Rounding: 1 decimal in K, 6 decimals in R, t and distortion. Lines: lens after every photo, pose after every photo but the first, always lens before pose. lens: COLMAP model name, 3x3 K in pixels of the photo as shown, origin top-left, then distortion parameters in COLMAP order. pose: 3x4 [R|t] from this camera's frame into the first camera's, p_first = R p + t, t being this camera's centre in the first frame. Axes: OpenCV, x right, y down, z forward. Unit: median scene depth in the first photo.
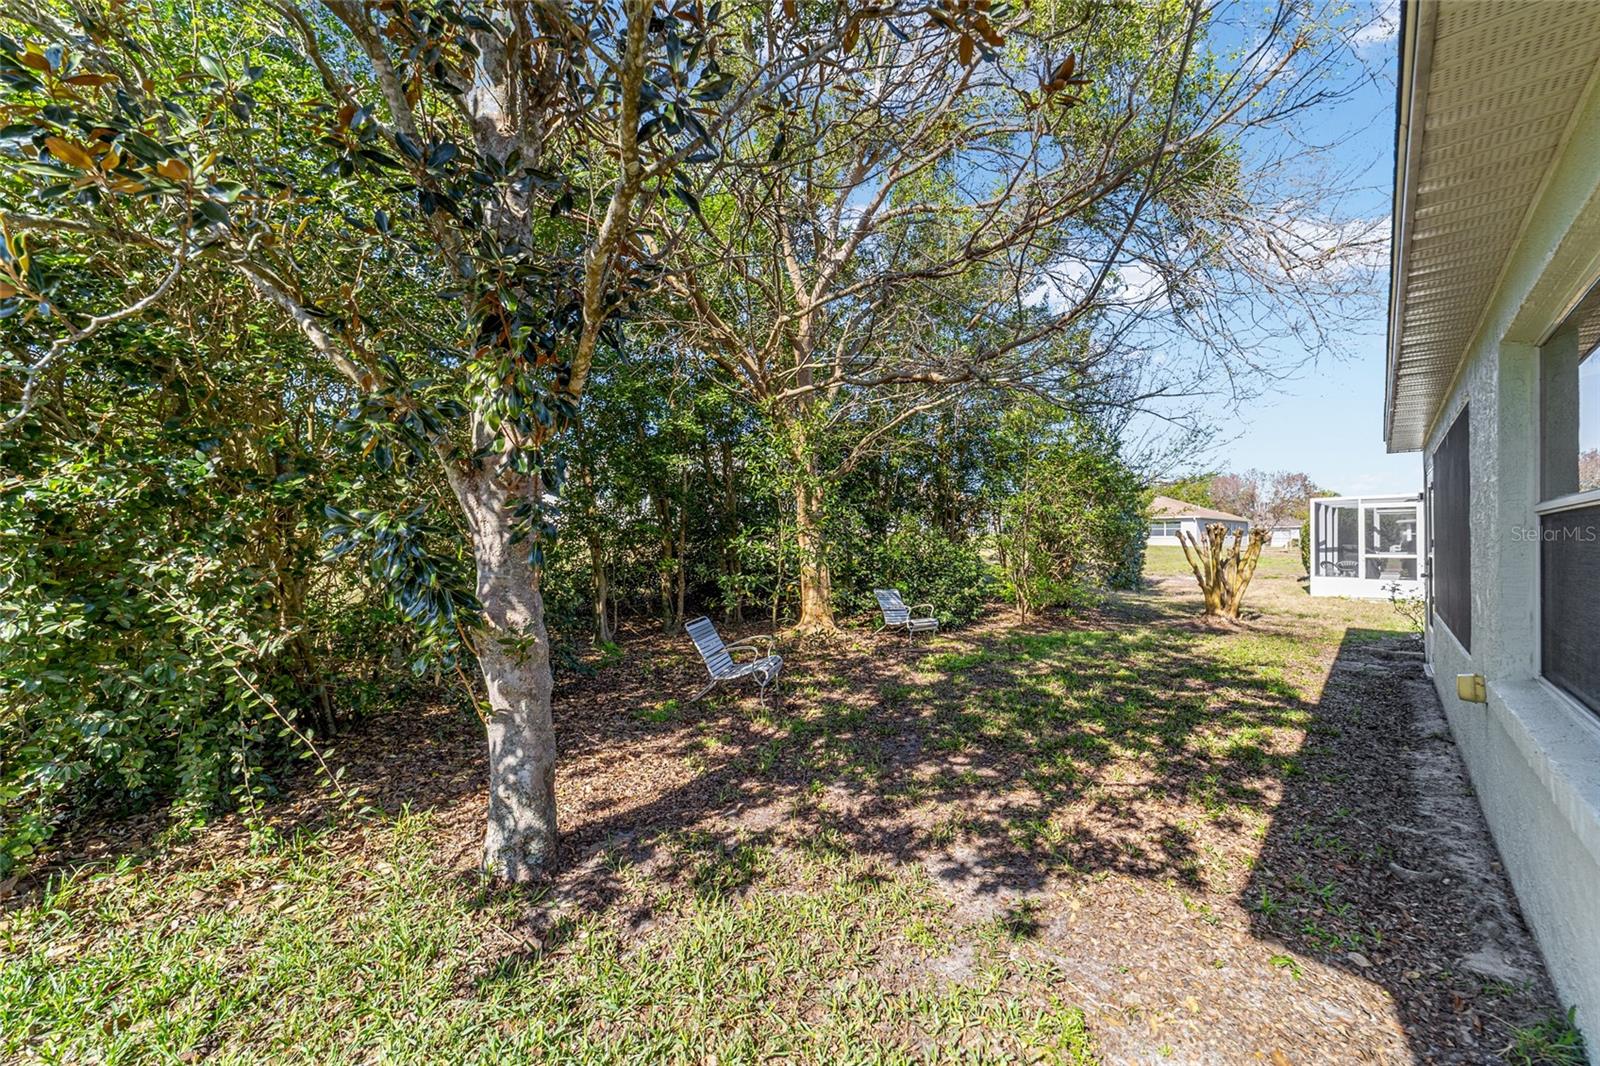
lens RADIAL K [[623.0, 0, 801.6], [0, 623.0, 534.6], [0, 0, 1]] dist [-0.017271, 0.004617]
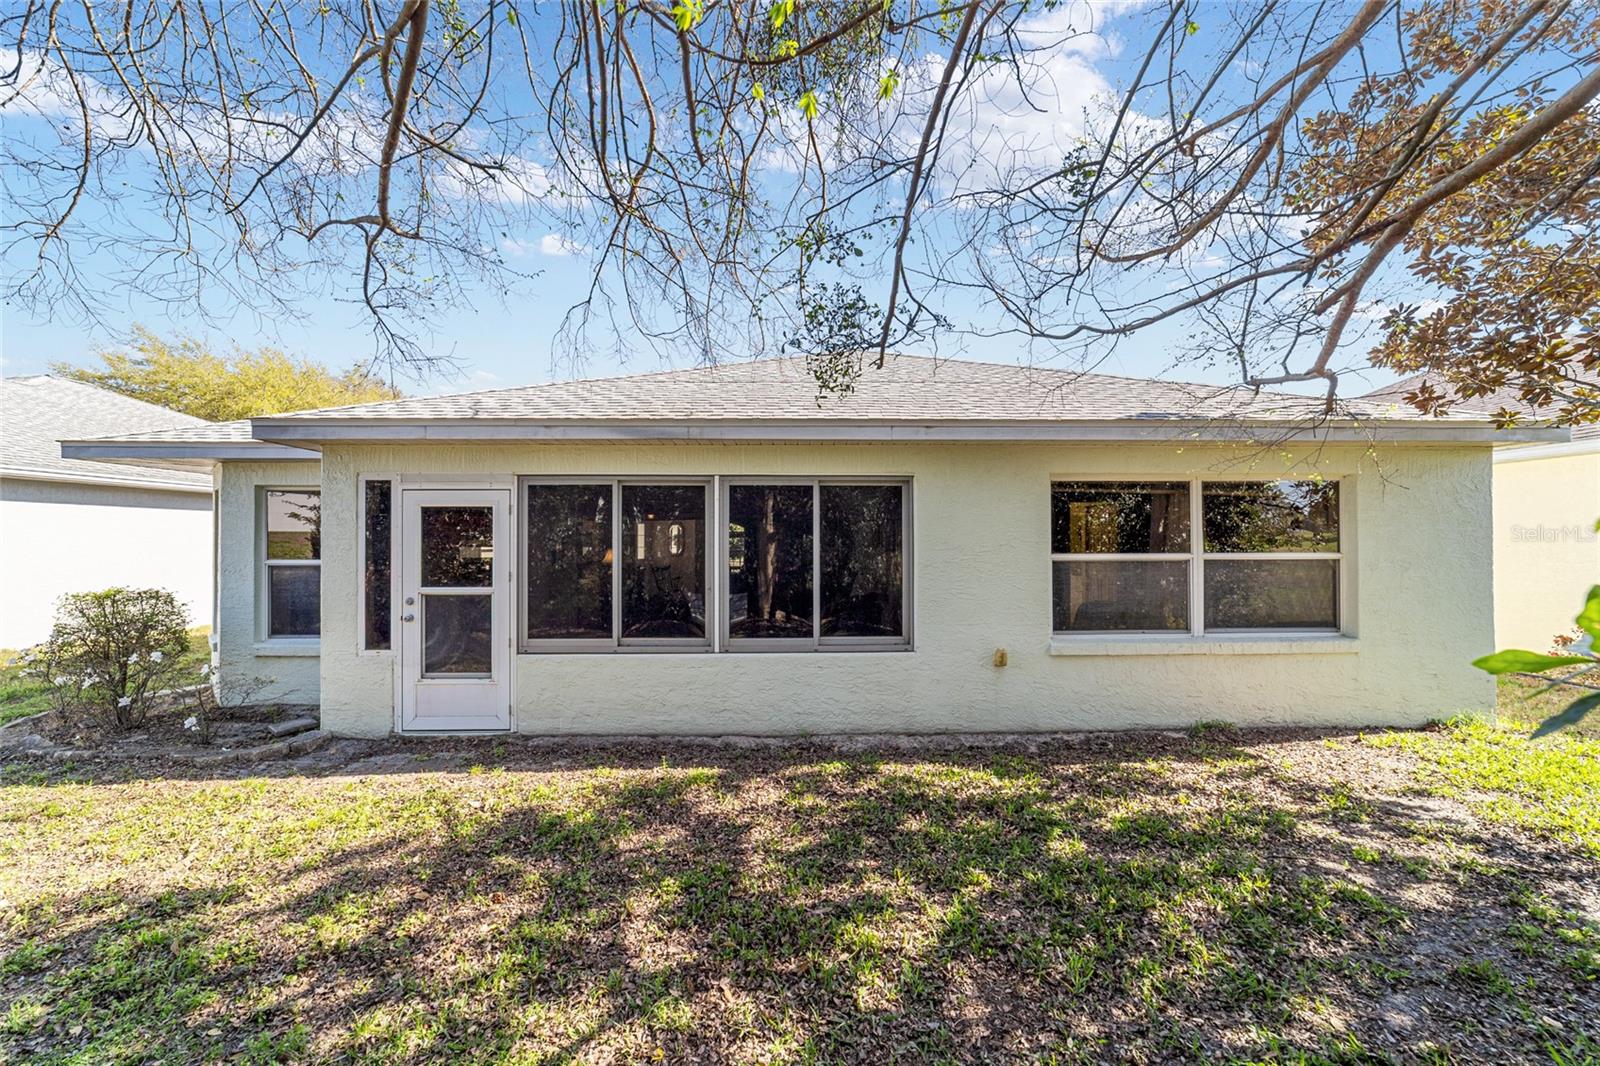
lens RADIAL K [[623.0, 0, 803.0], [0, 623.0, 534.3], [0, 0, 1]] dist [-0.017271, 0.004617]
pose [[-0.706361, 0.005143, 0.707833, 0.250110], [-0.002420, 0.999950, -0.009681, -0.068486], [-0.707848, -0.008552, -0.706313, 2.548622]]
